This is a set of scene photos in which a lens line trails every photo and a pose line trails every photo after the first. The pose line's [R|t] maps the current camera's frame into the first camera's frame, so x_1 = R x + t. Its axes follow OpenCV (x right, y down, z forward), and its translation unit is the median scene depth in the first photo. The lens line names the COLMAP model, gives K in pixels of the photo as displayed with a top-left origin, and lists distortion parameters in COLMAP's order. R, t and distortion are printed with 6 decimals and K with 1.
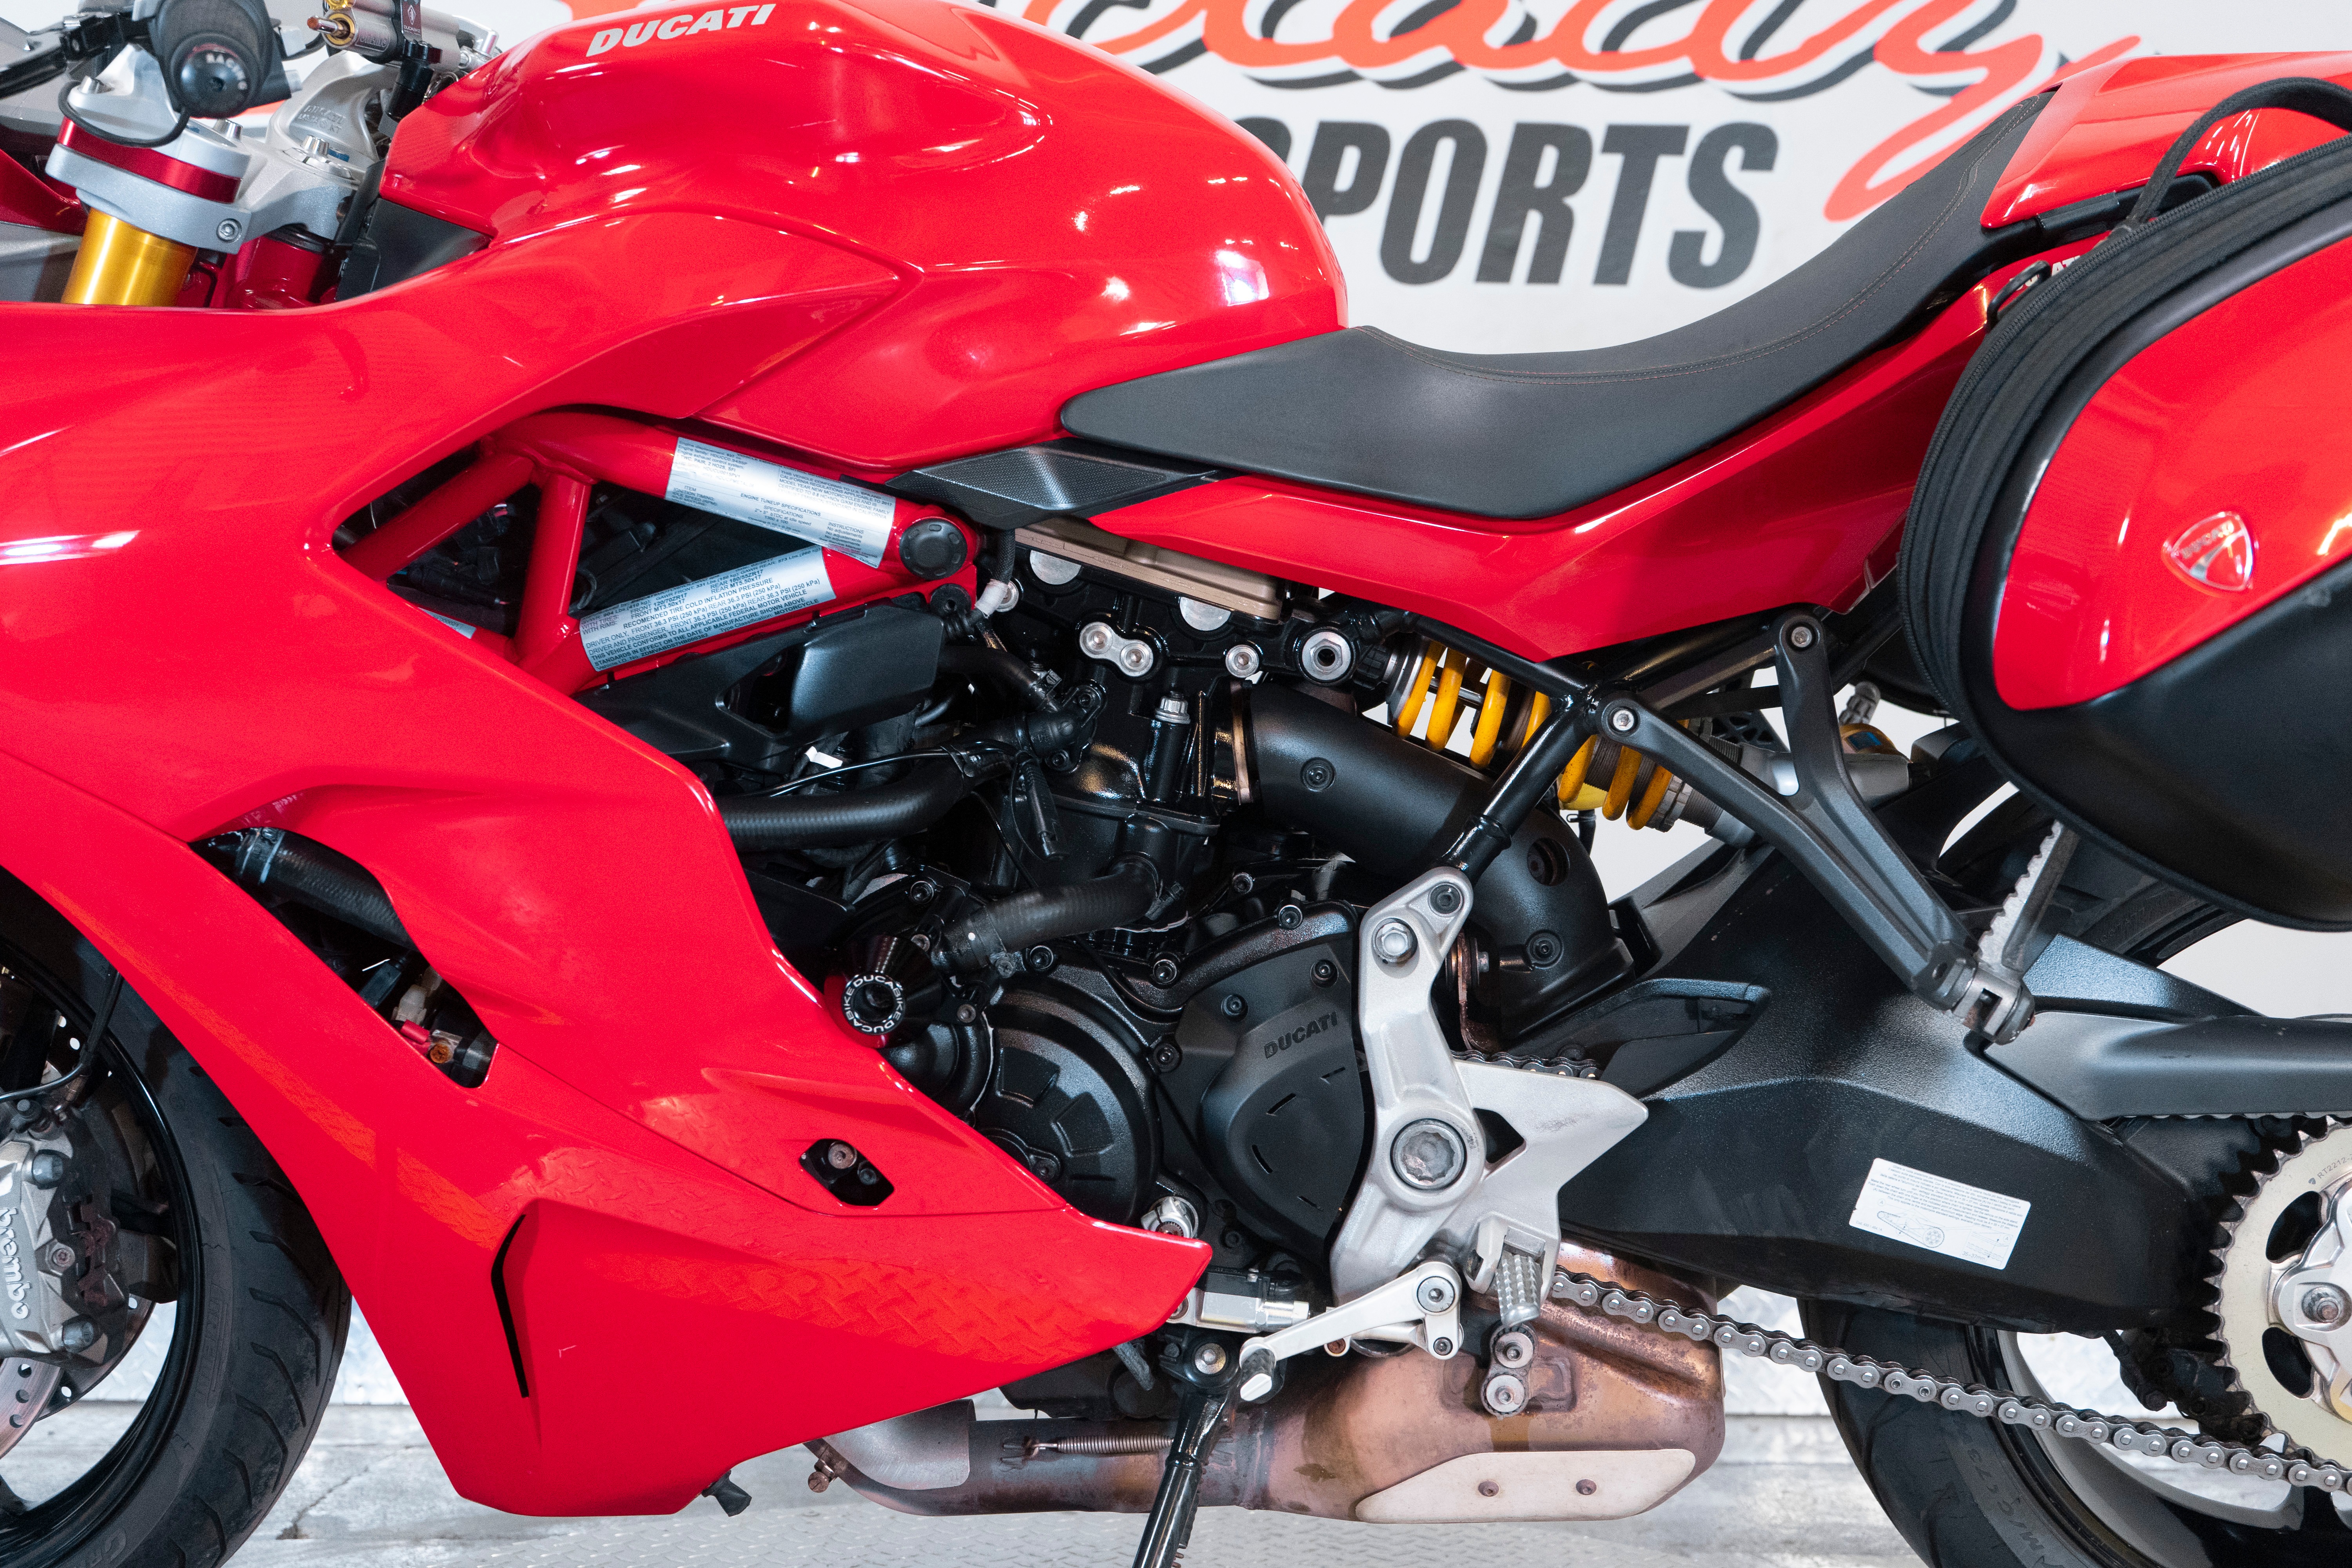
lens RADIAL K [[2733.2, 0, 1136.7], [0, 2733.2, 776.0], [0, 0, 1]] dist [0.002927, 0.008167]
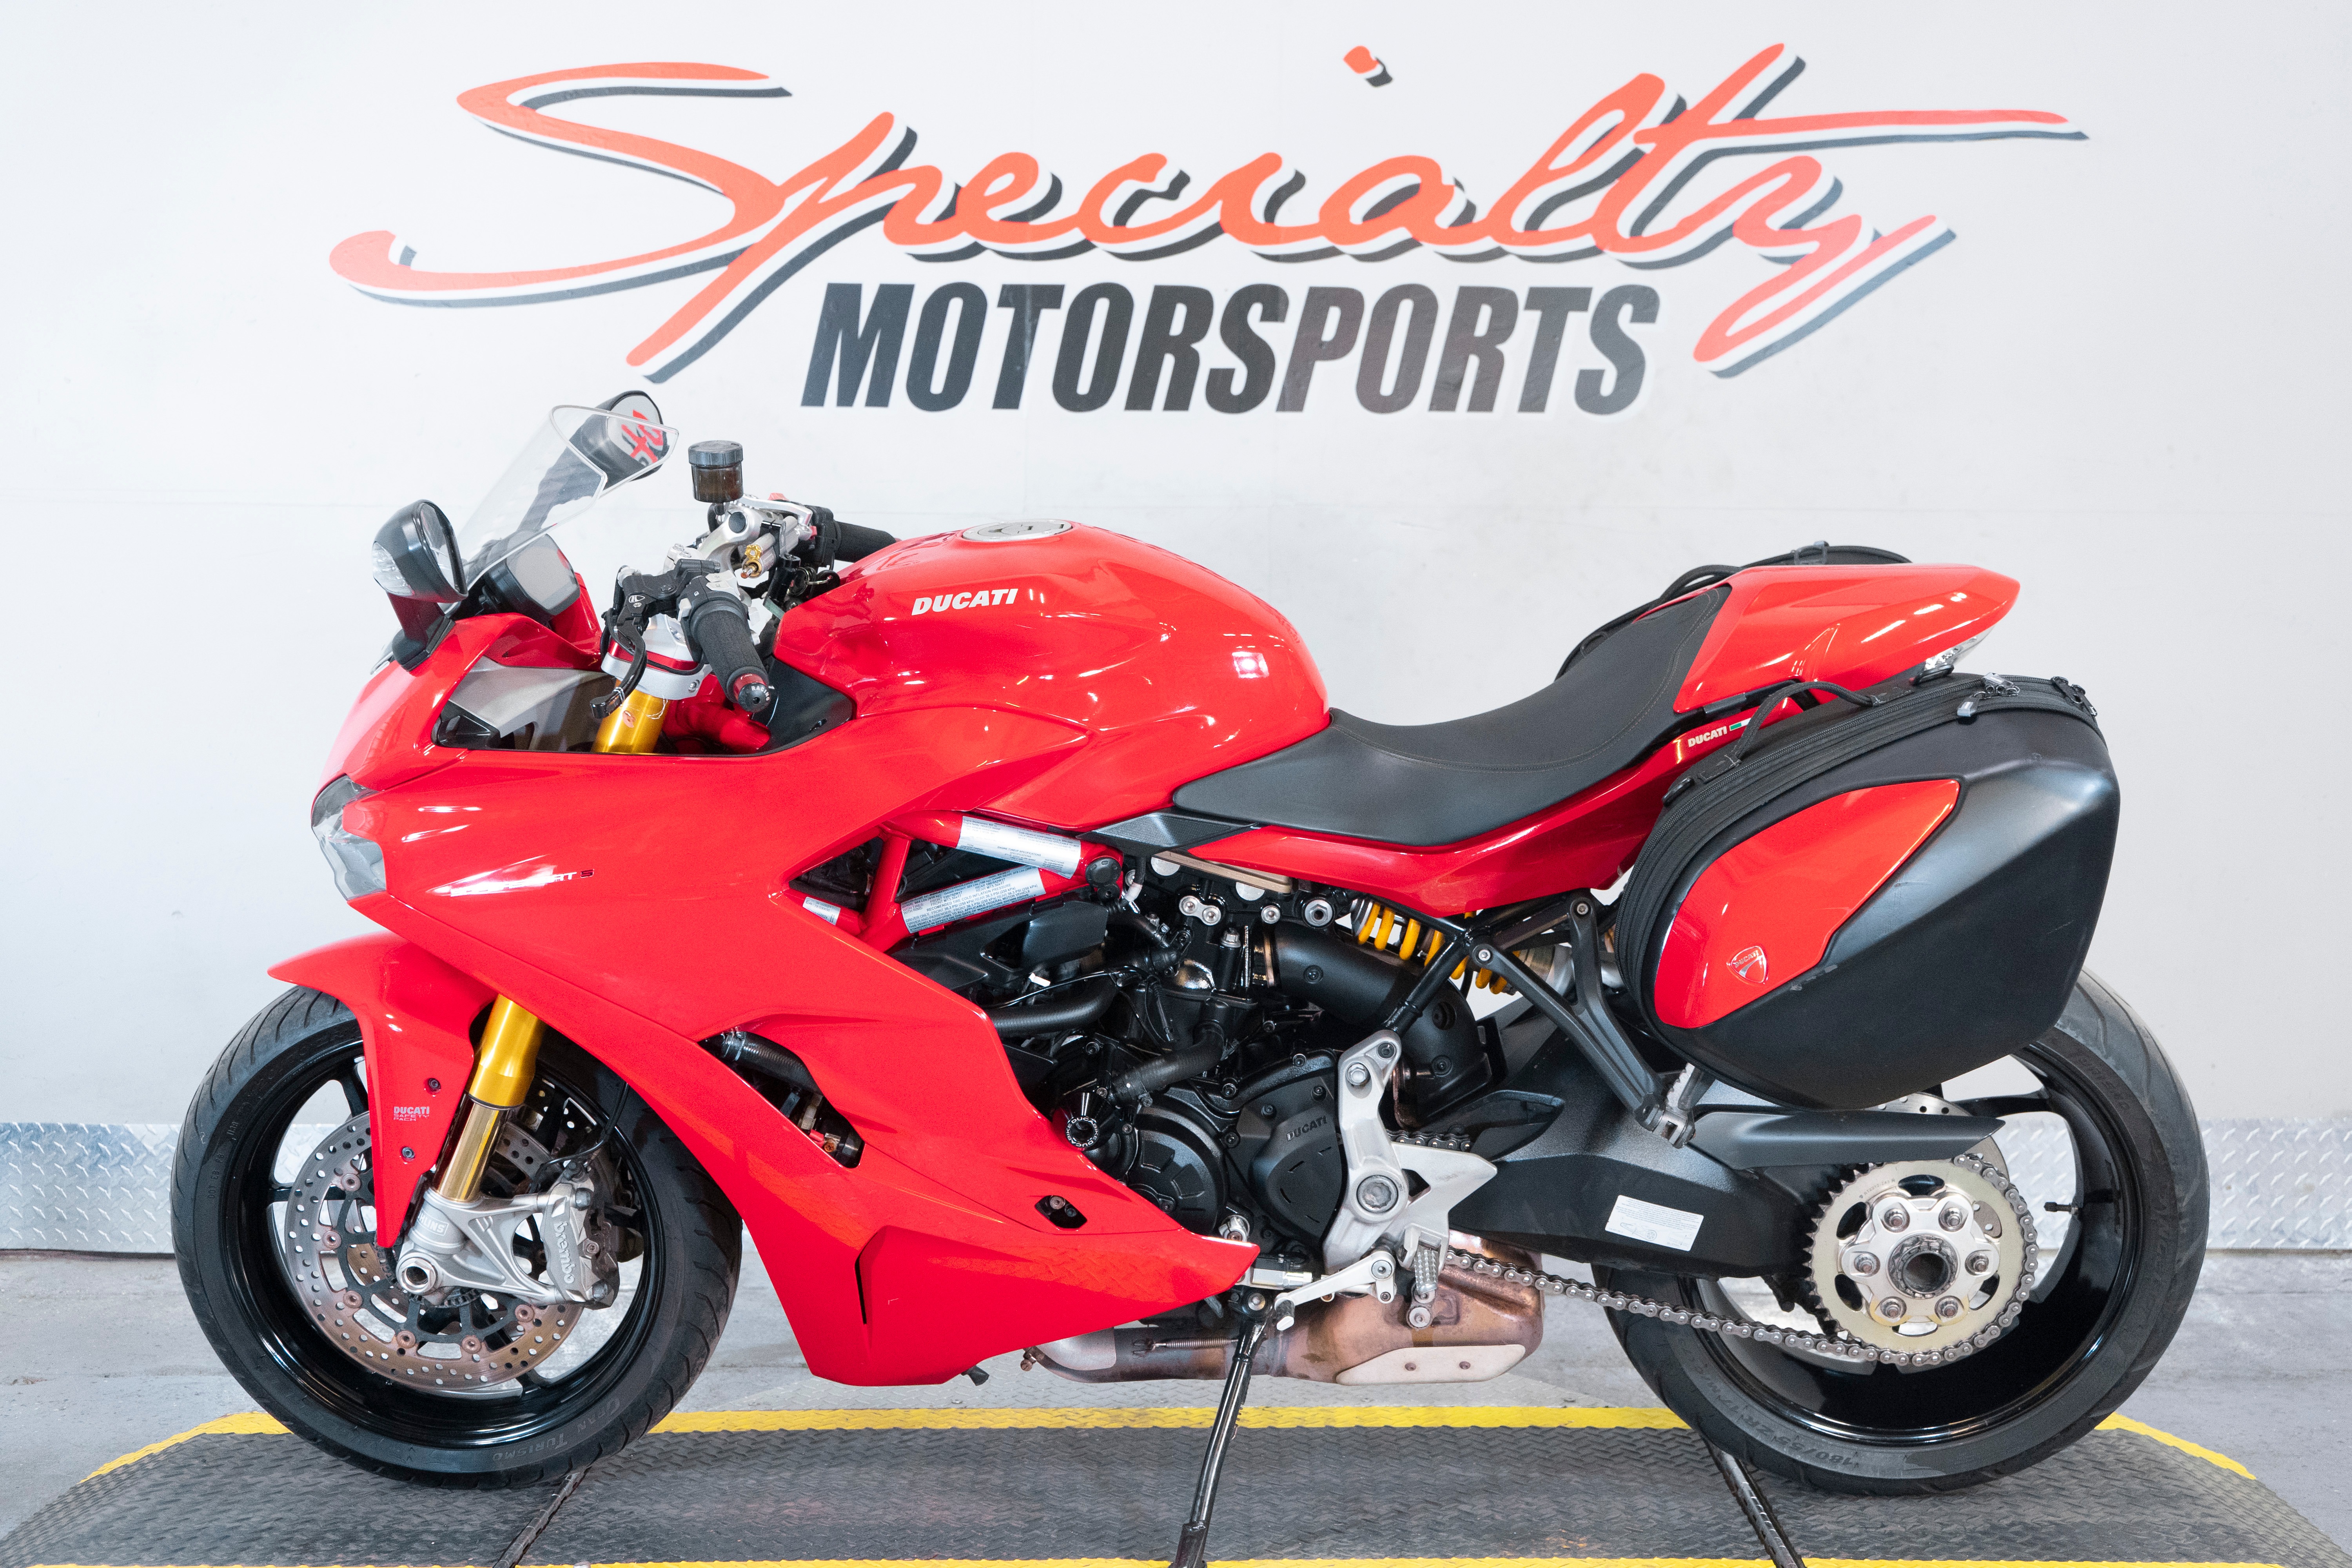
lens RADIAL K [[2818.2, 0, 1176.0], [0, 2818.2, 784.0], [0, 0, 1]] dist [0.012217, 0.033600]
pose [[0.999734, -0.013632, 0.018596, -0.056903], [0.011678, 0.994775, 0.101420, -0.316892], [-0.019881, -0.101176, 0.994670, -0.817364]]
